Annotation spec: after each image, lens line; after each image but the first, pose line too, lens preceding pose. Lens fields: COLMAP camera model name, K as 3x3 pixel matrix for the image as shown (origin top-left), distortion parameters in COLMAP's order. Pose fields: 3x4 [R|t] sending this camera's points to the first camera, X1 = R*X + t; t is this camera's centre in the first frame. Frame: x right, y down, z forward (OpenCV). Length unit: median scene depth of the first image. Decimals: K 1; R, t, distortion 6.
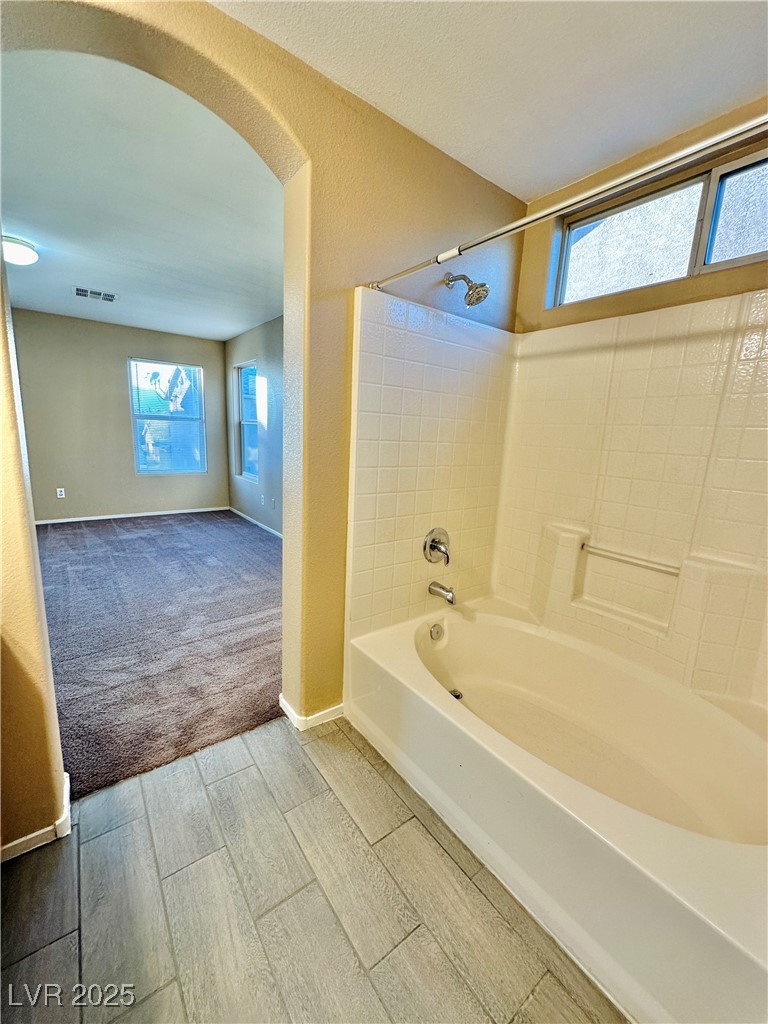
lens RADIAL K [[407.0, 0, 382.0], [0, 407.0, 513.4], [0, 0, 1]] dist [-0.002934, 0.000484]
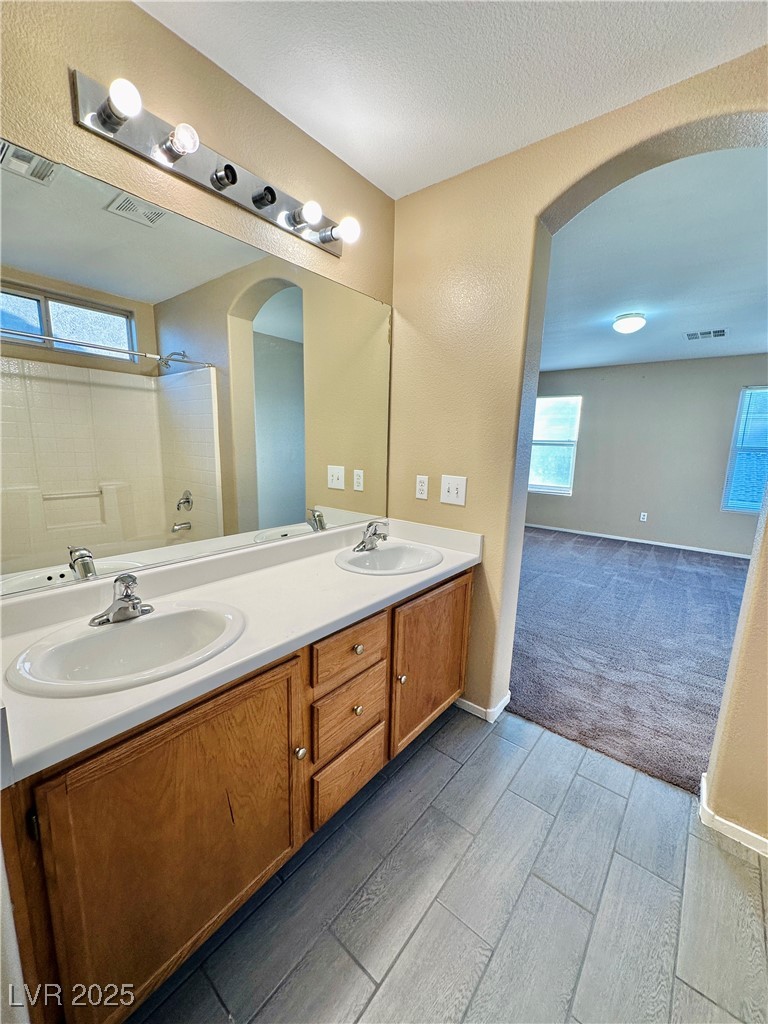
lens RADIAL K [[407.0, 0, 386.2], [0, 407.0, 512.3], [0, 0, 1]] dist [-0.002934, 0.000484]
pose [[0.238692, 0.127892, -0.962637, 0.313411], [-0.207503, 0.975112, 0.078097, -0.005955], [0.948667, 0.181109, 0.259290, 0.061567]]
